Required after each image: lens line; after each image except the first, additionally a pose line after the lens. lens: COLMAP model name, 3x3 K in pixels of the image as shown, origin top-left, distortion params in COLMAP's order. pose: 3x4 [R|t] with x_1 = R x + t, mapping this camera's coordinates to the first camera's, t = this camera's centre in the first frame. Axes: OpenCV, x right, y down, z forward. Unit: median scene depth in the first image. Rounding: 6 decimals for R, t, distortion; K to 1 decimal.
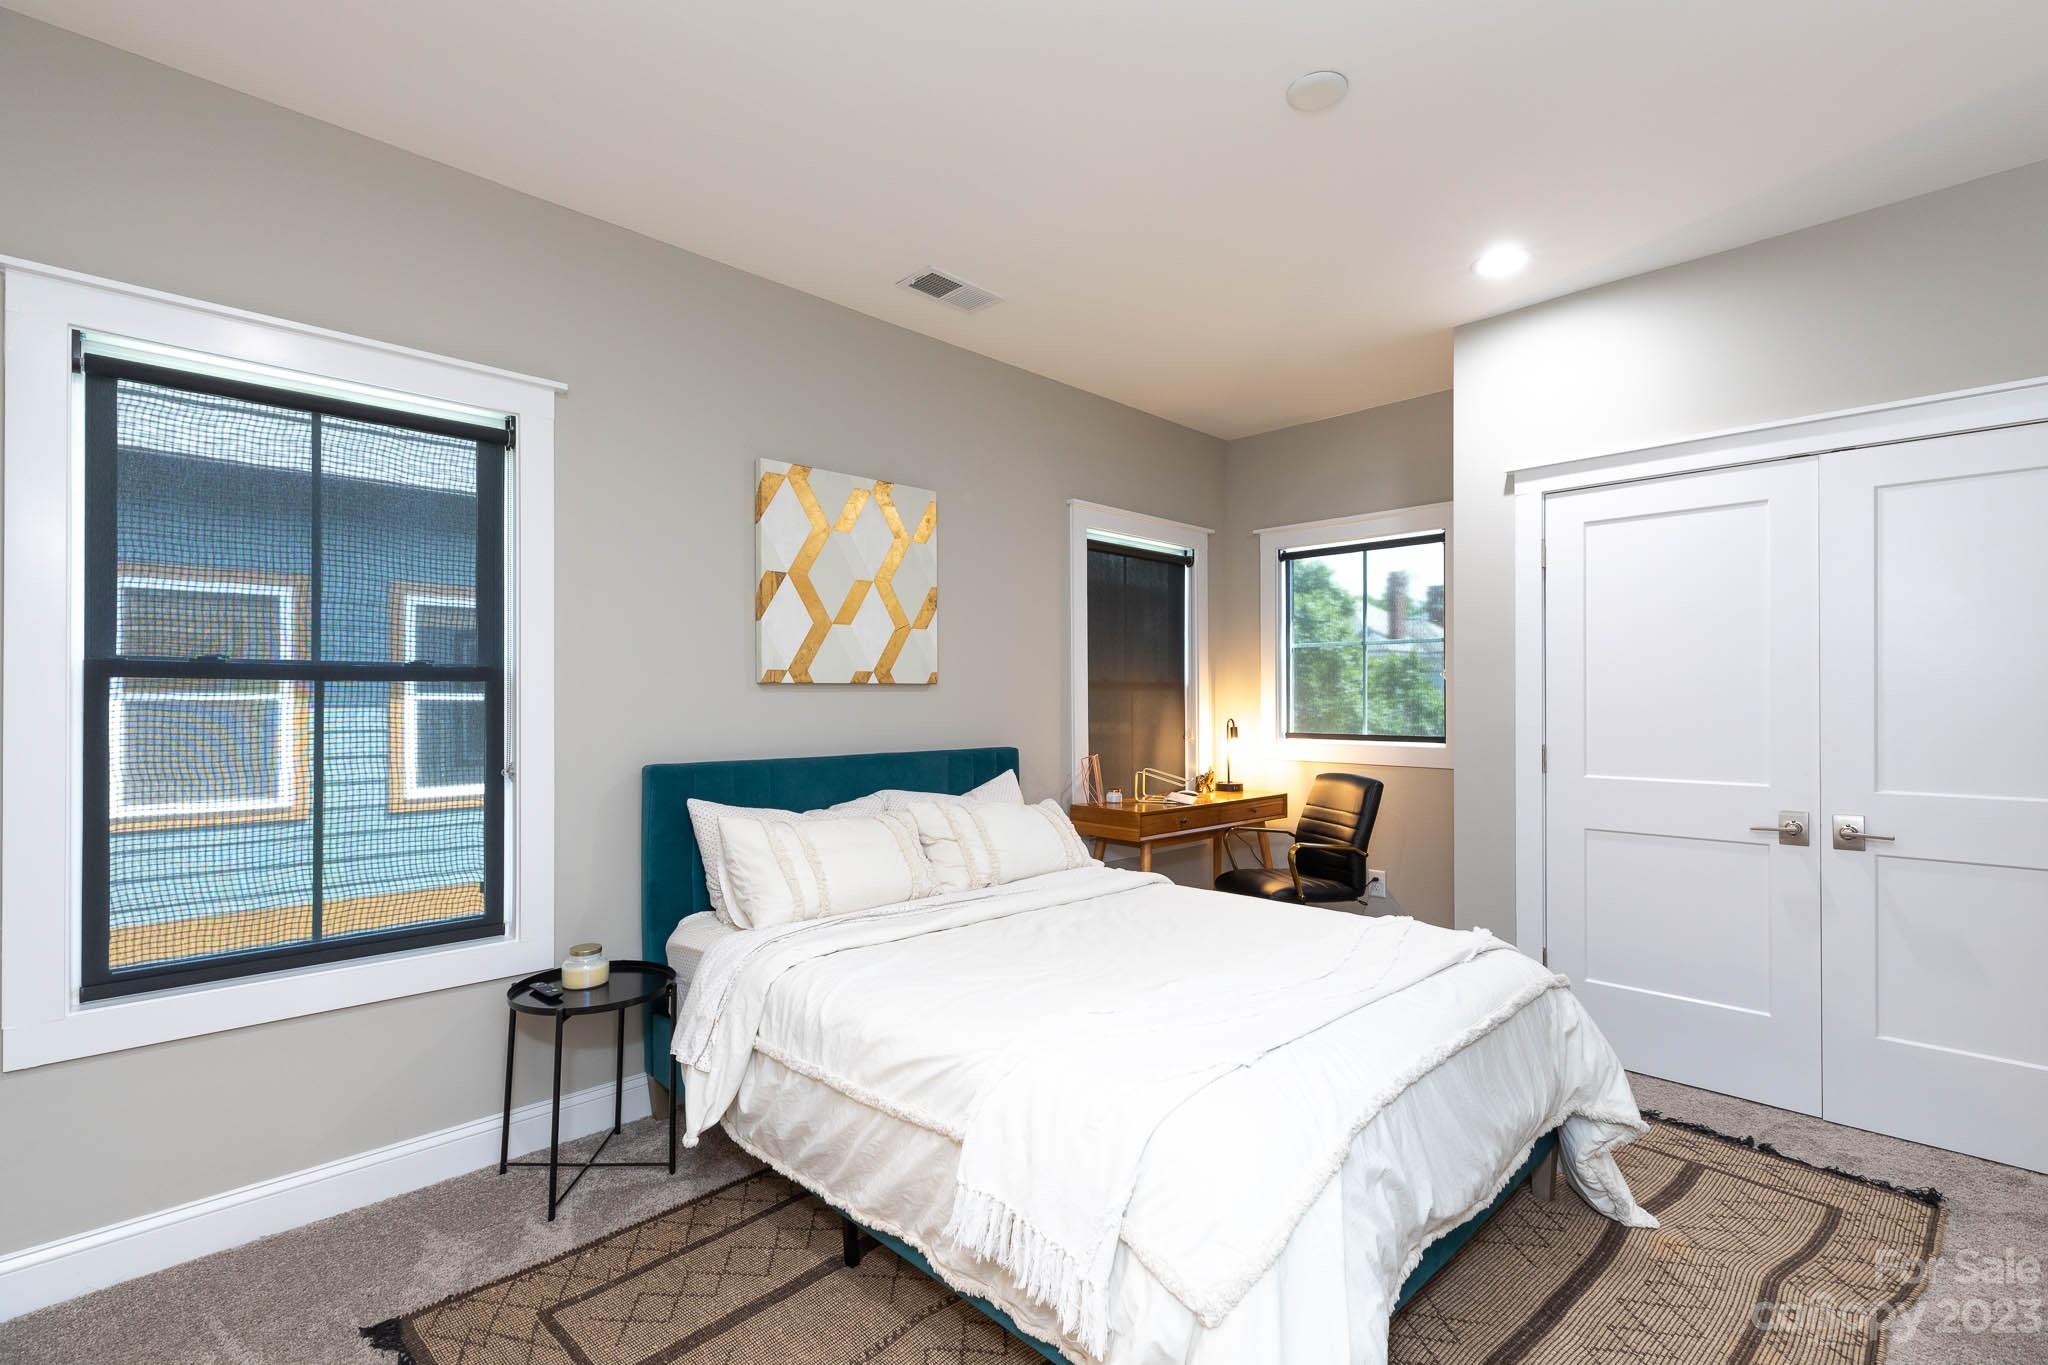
lens RADIAL K [[925.0, 0, 1055.2], [0, 925.0, 698.9], [0, 0, 1]] dist [0.005563, -0.000486]
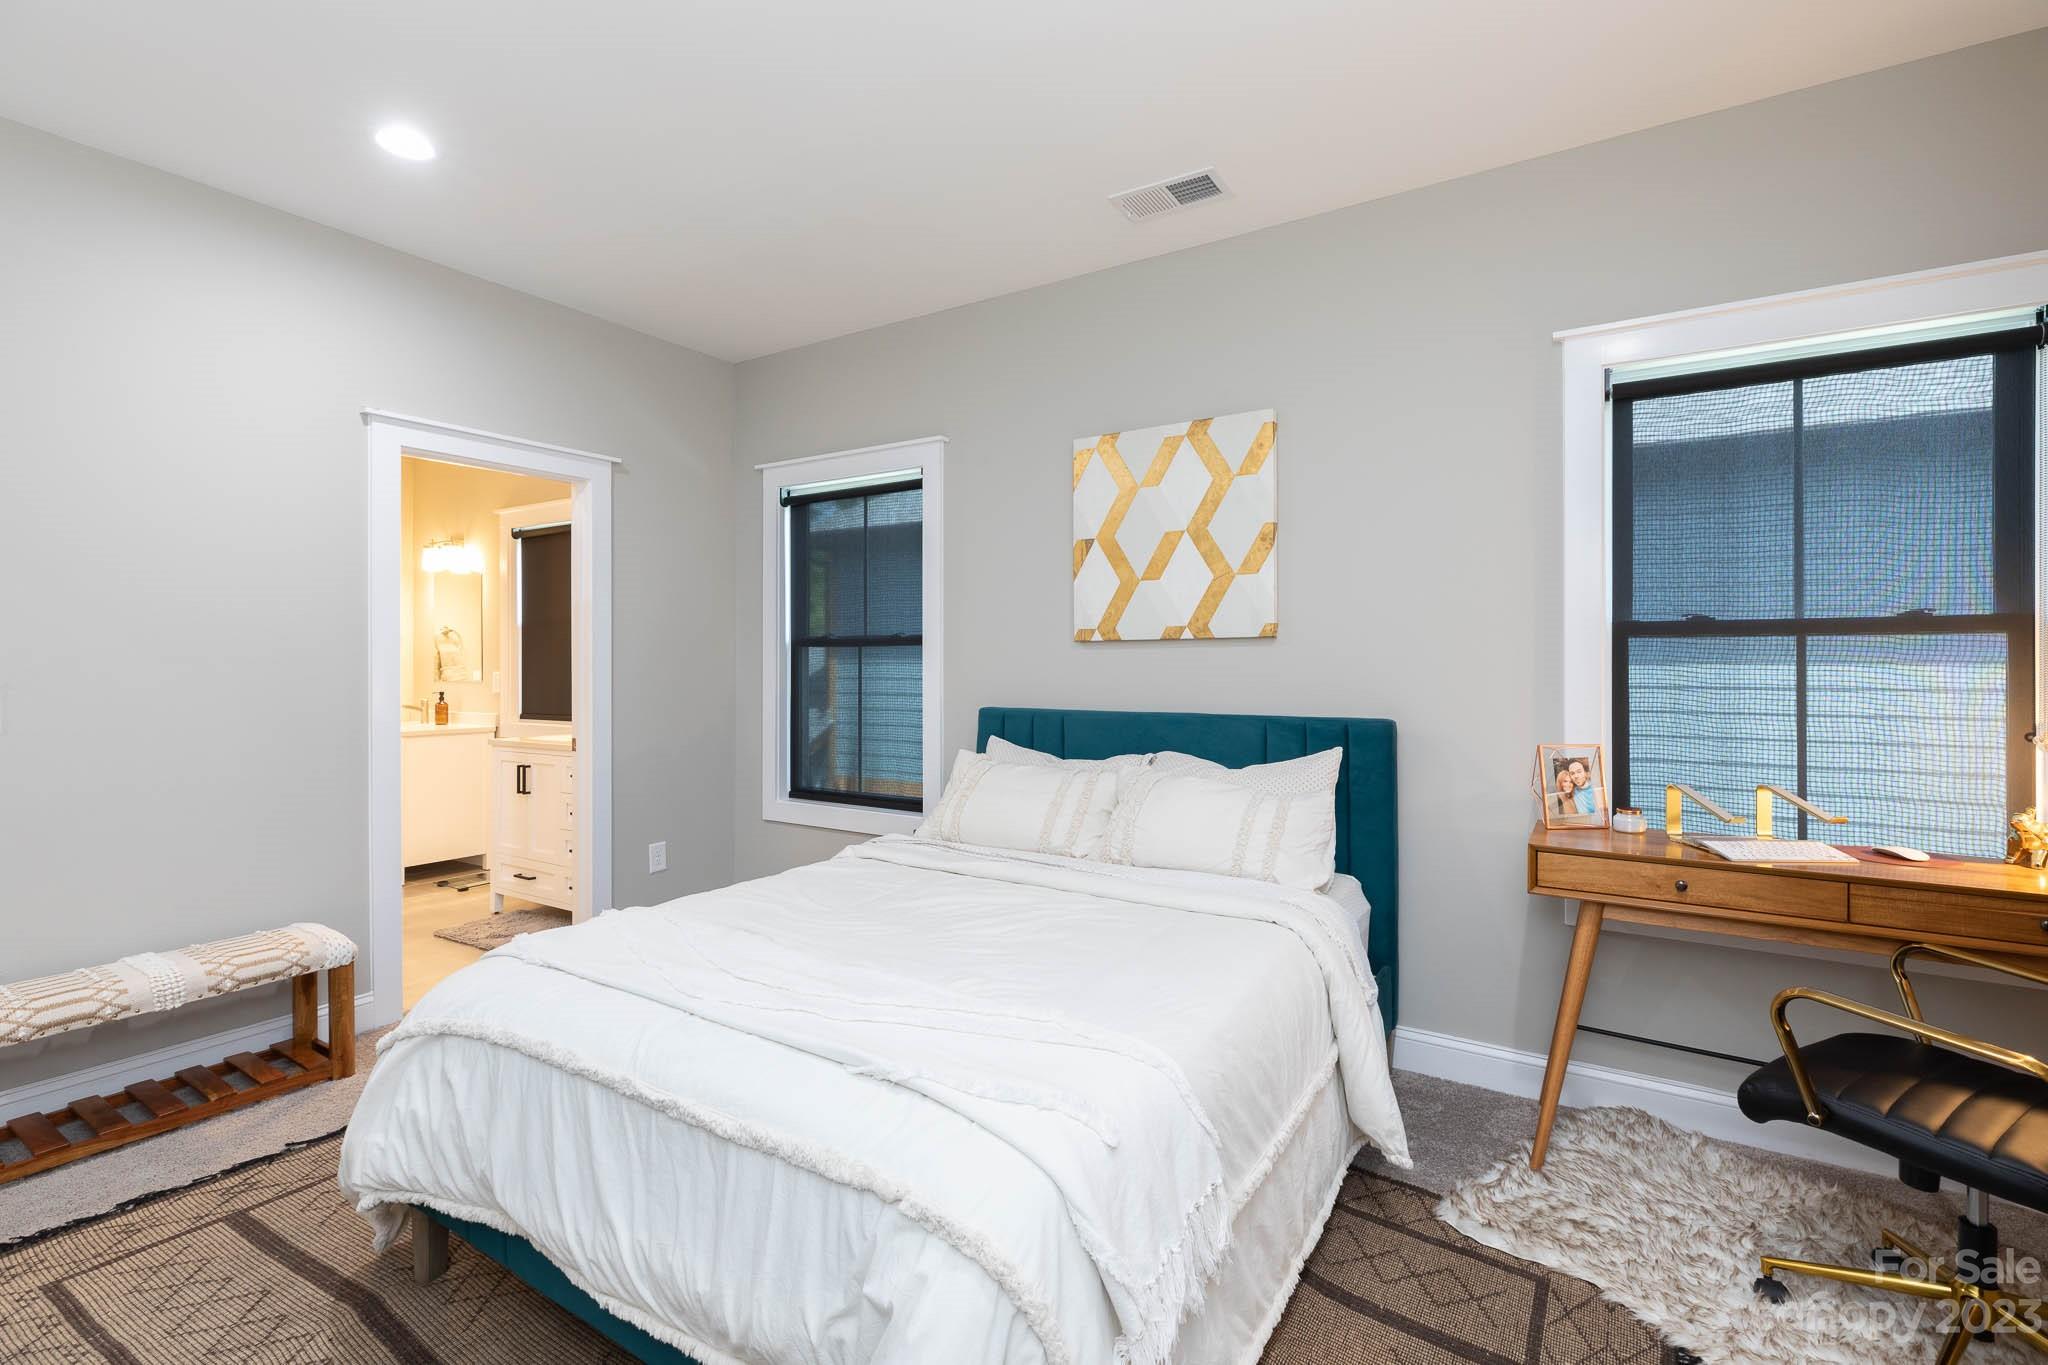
lens RADIAL K [[925.0, 0, 1049.2], [0, 925.0, 664.4], [0, 0, 1]] dist [0.005563, -0.000486]
pose [[0.224120, 0.004956, -0.974549, 0.738578], [0.004554, 0.999971, 0.006133, 0.003529], [0.974551, -0.005813, 0.224091, 0.694026]]
